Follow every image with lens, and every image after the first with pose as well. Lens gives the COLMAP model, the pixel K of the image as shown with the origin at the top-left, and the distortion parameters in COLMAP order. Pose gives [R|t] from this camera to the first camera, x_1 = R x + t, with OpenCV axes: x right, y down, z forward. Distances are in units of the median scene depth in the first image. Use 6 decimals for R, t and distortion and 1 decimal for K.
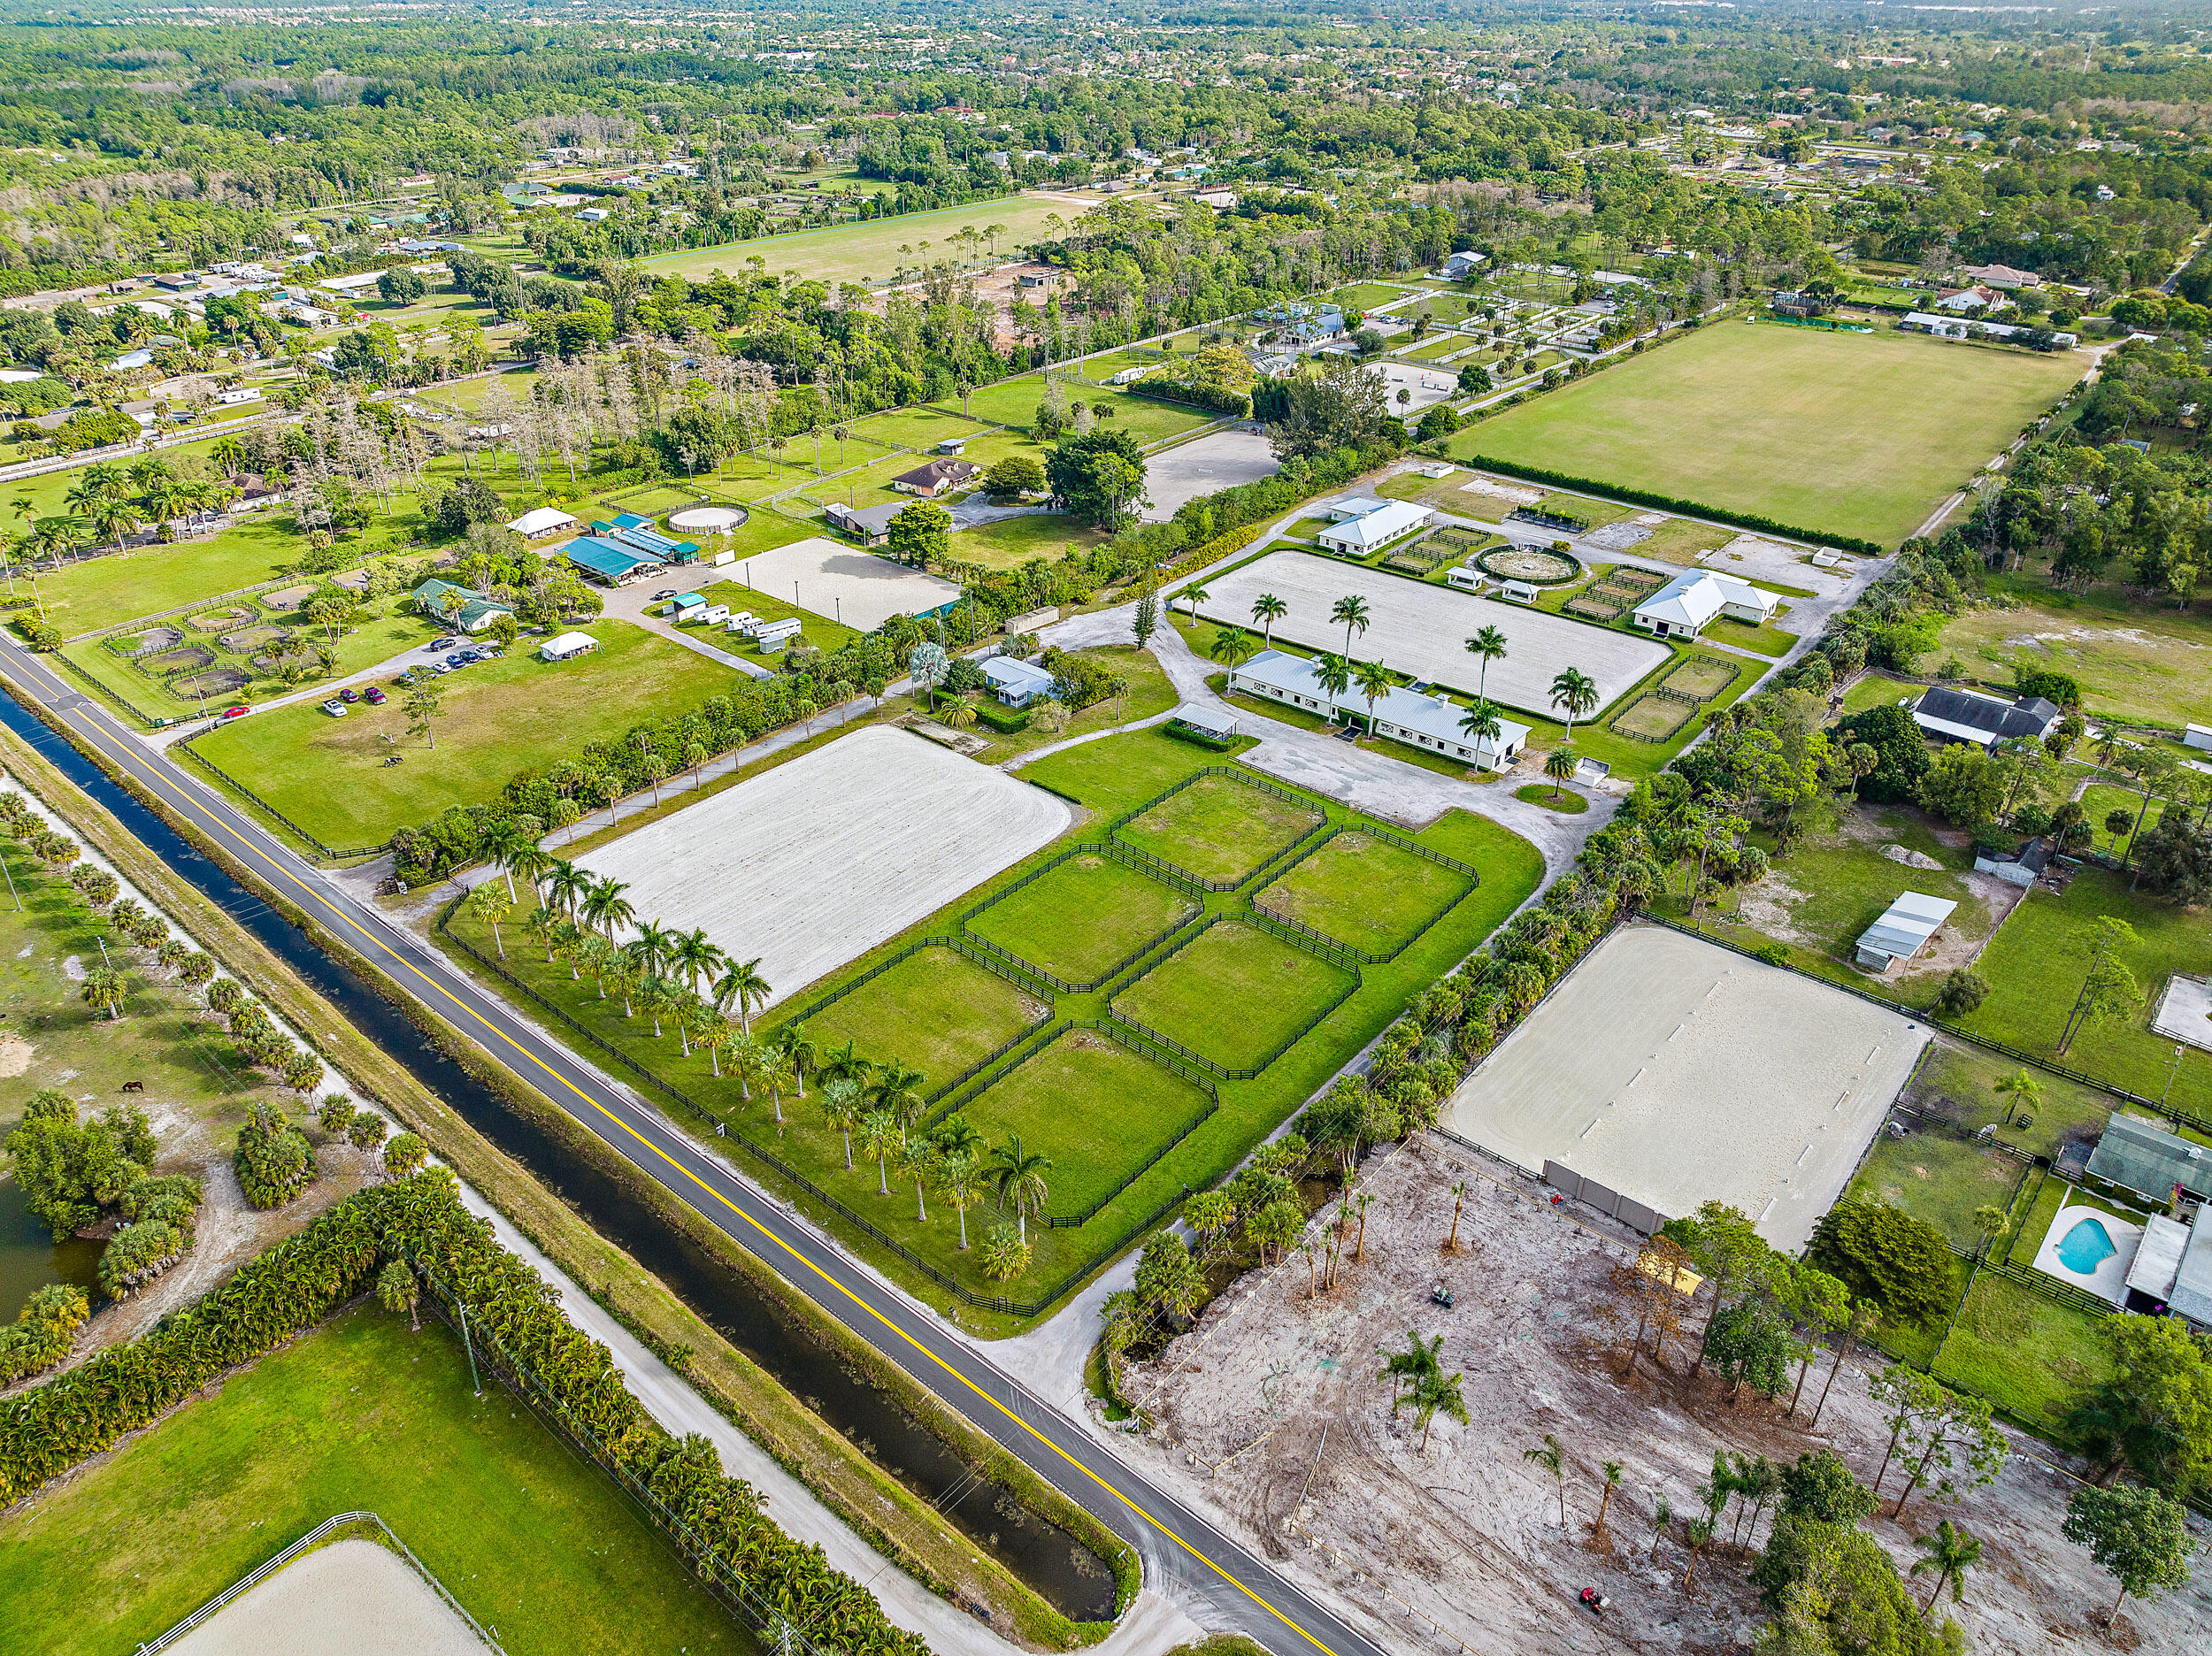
lens RADIAL K [[1556.2, 0, 1097.3], [0, 1556.2, 829.2], [0, 0, 1]] dist [-0.038531, 0.006812]
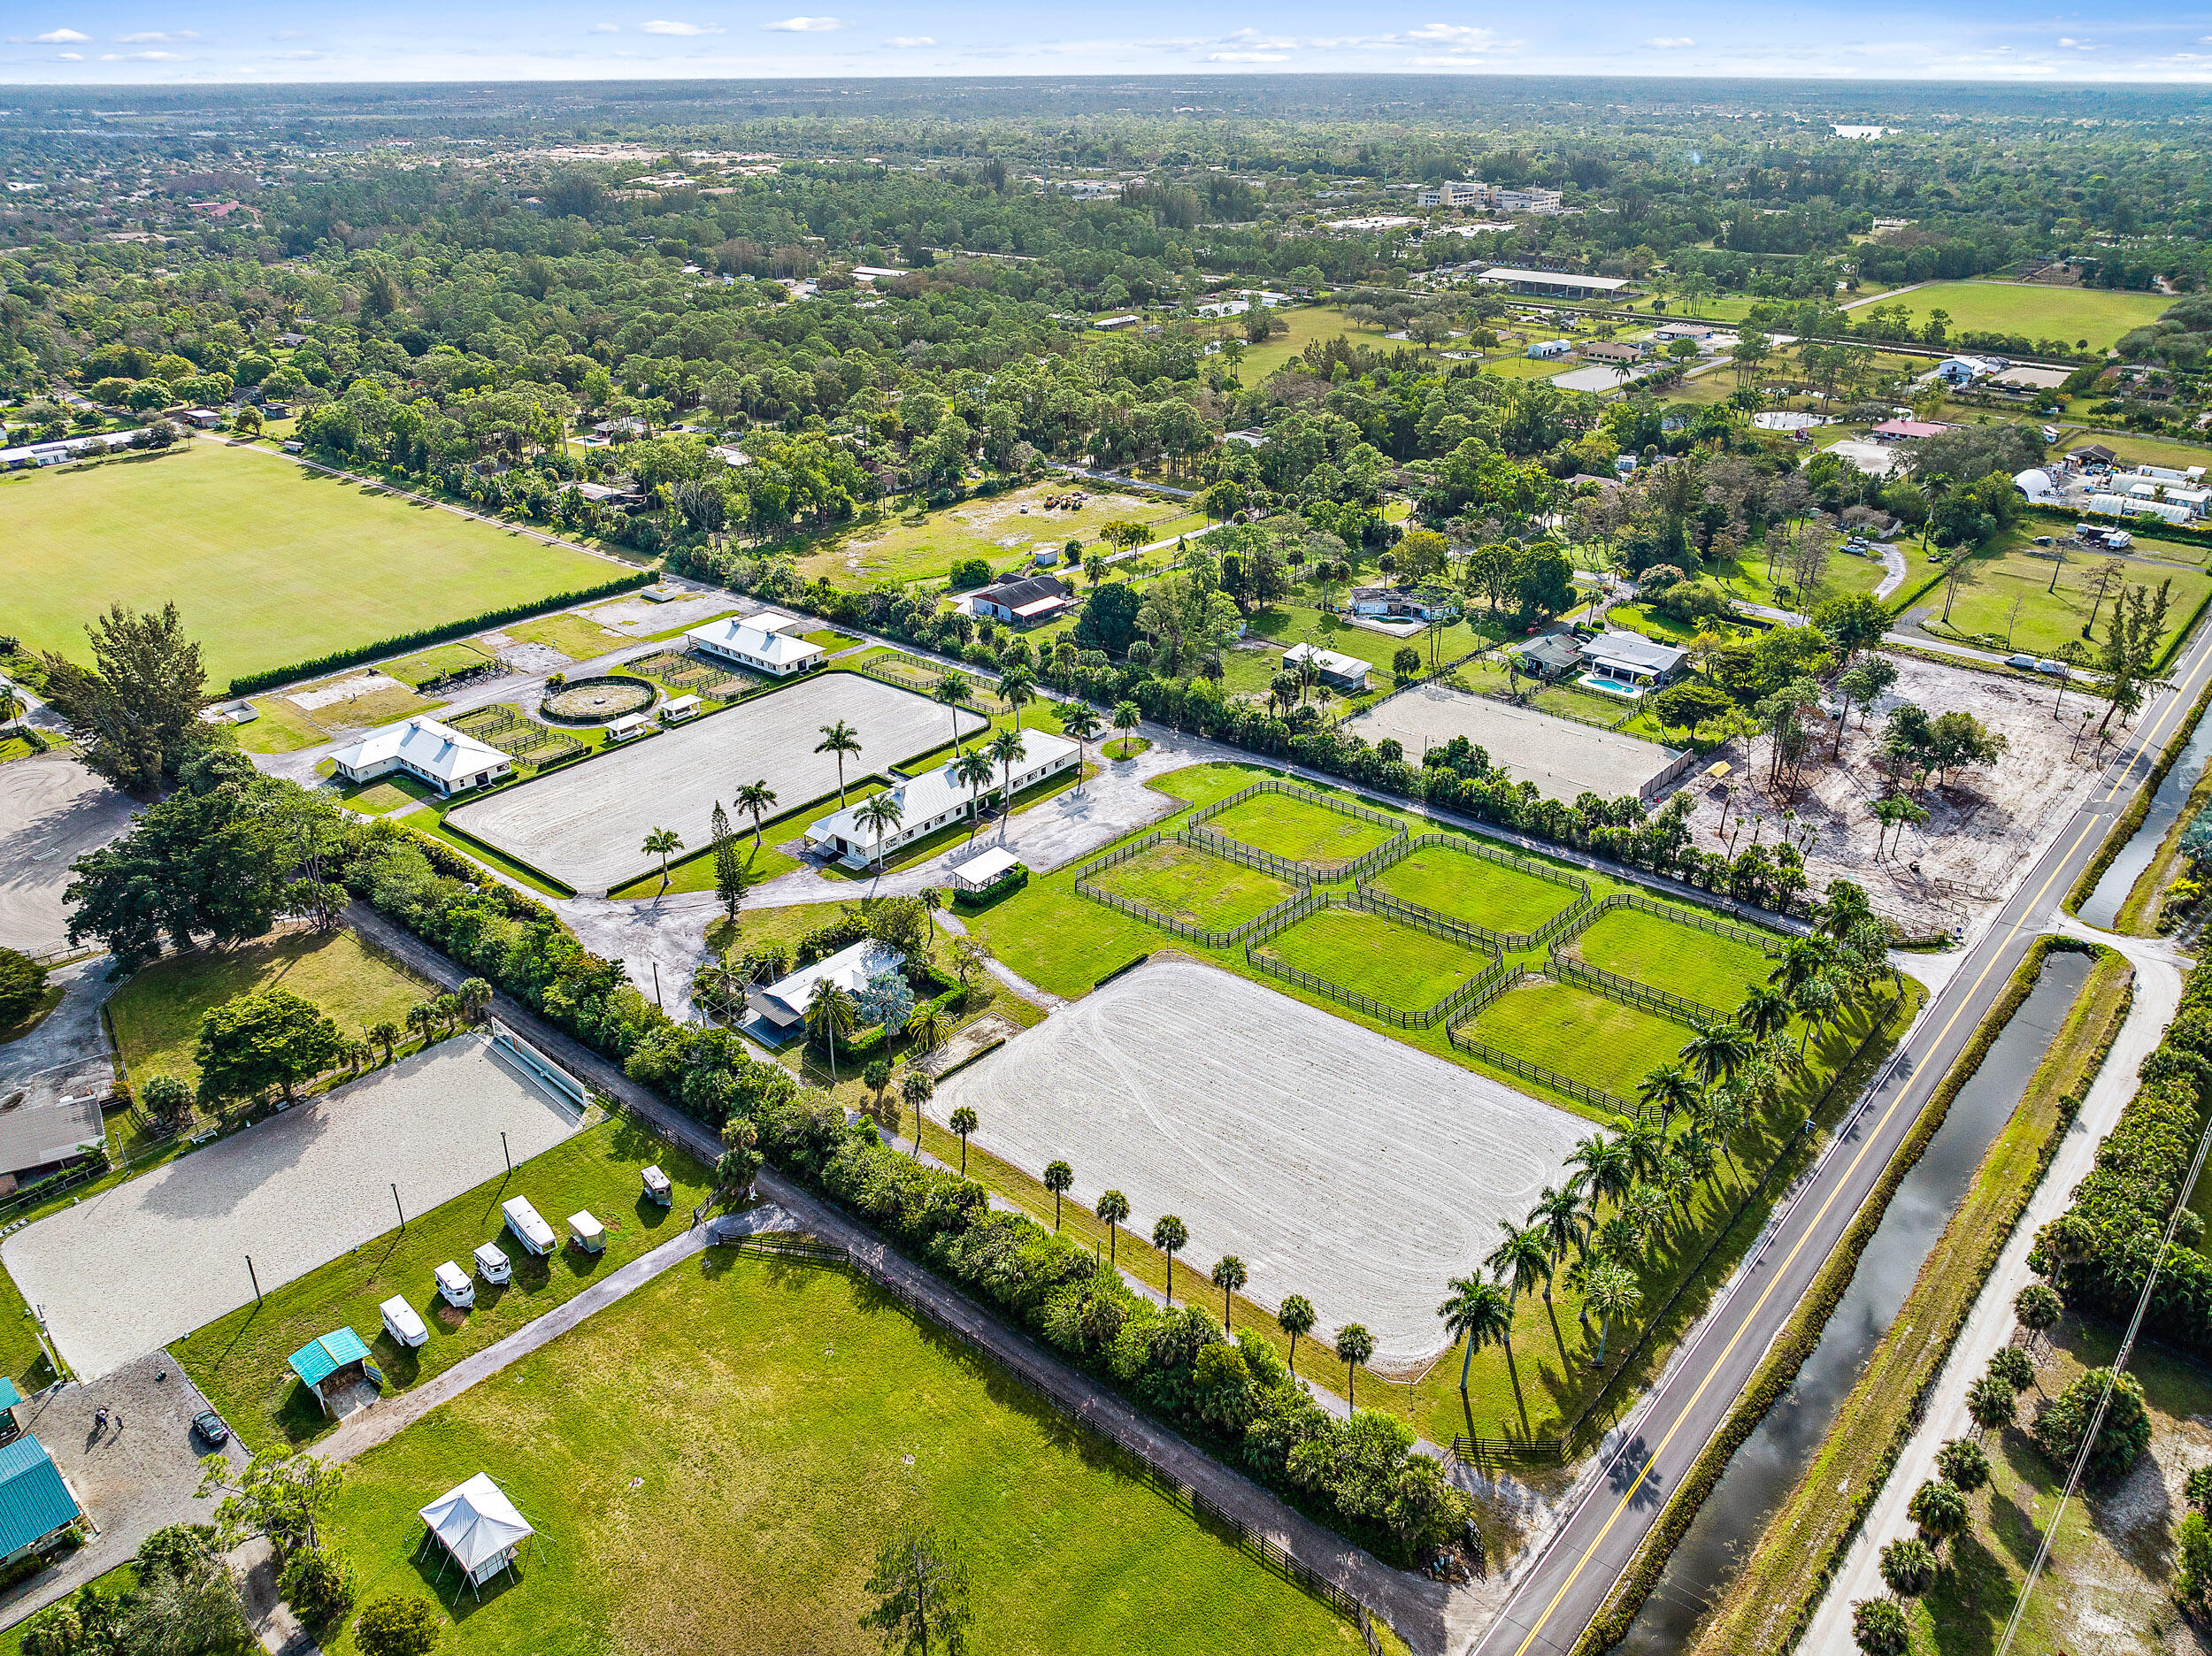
lens RADIAL K [[1566.4, 0, 1100.8], [0, 1566.4, 821.8], [0, 0, 1]] dist [-0.031985, 0.002208]
pose [[0.007061, -0.439775, 0.898080, -0.629107], [0.495651, 0.781555, 0.378817, -0.345029], [-0.868493, 0.442460, 0.223494, 0.623064]]
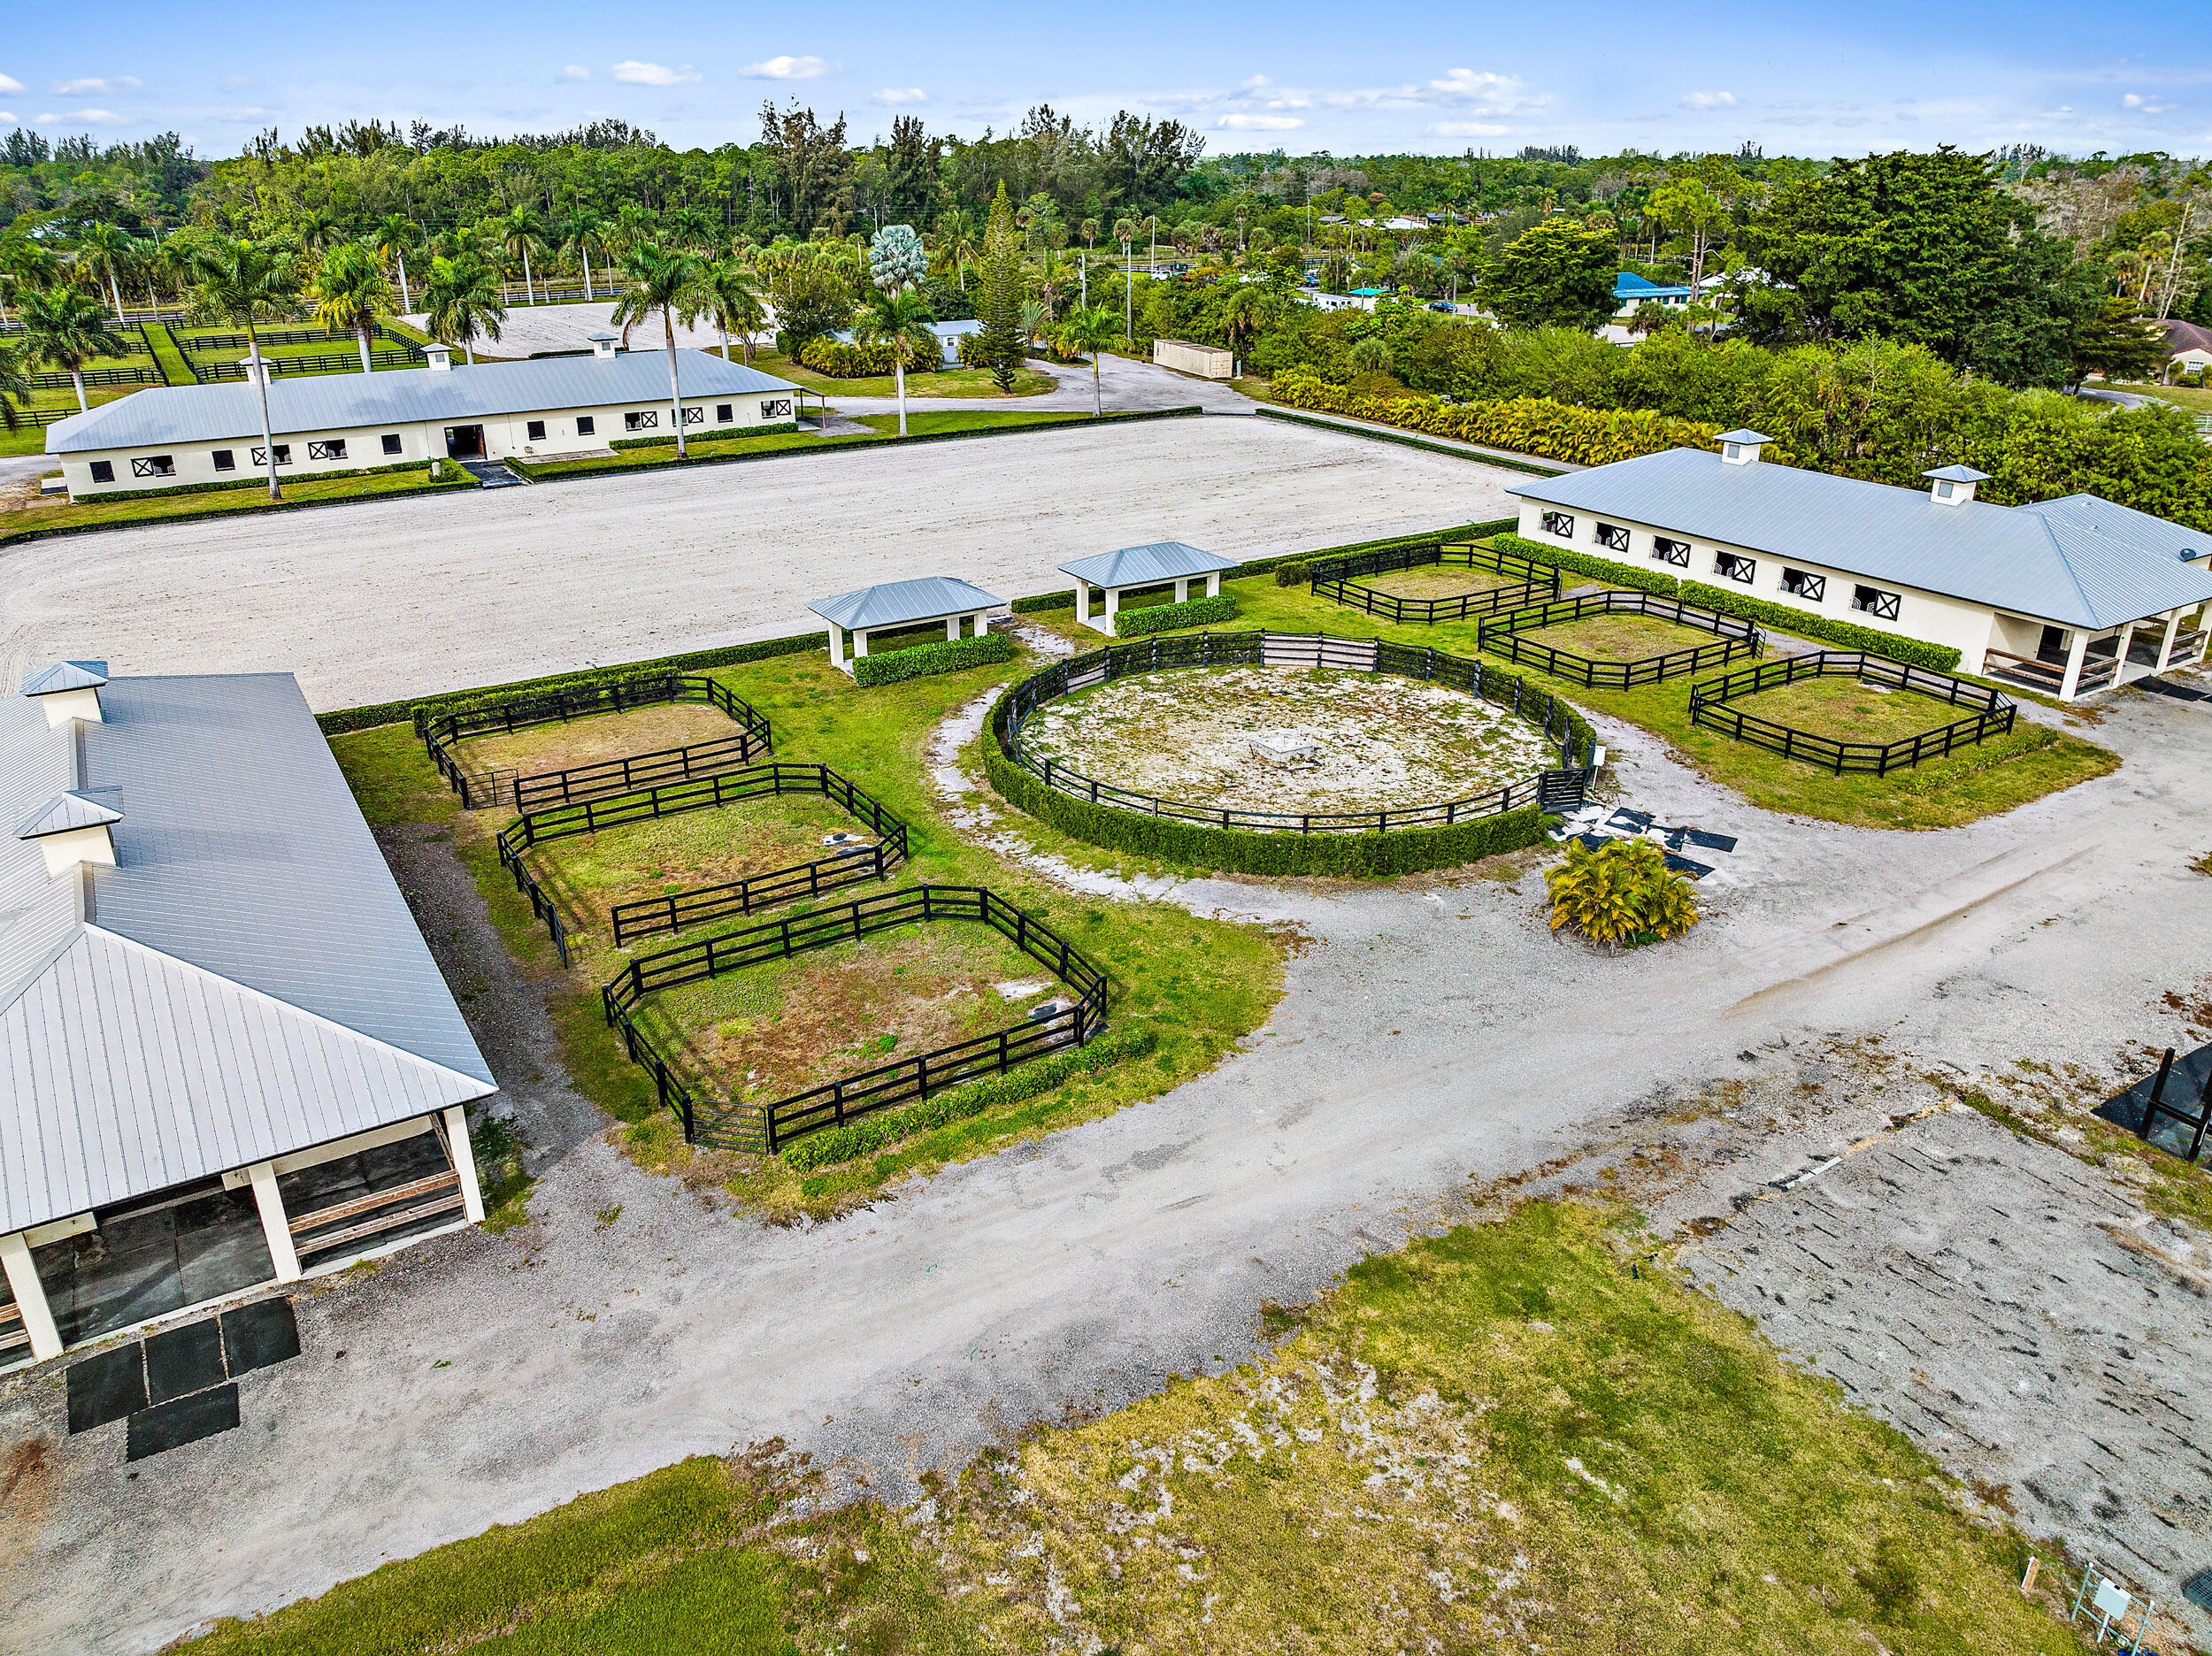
lens RADIAL K [[1570.4, 0, 1095.2], [0, 1570.4, 775.3], [0, 0, 1]] dist [-0.036888, -0.001640]
pose [[-0.320226, 0.349890, -0.880359, 0.476469], [-0.467314, 0.750019, 0.468070, -0.259320], [0.824059, 0.561292, -0.076667, 1.090428]]
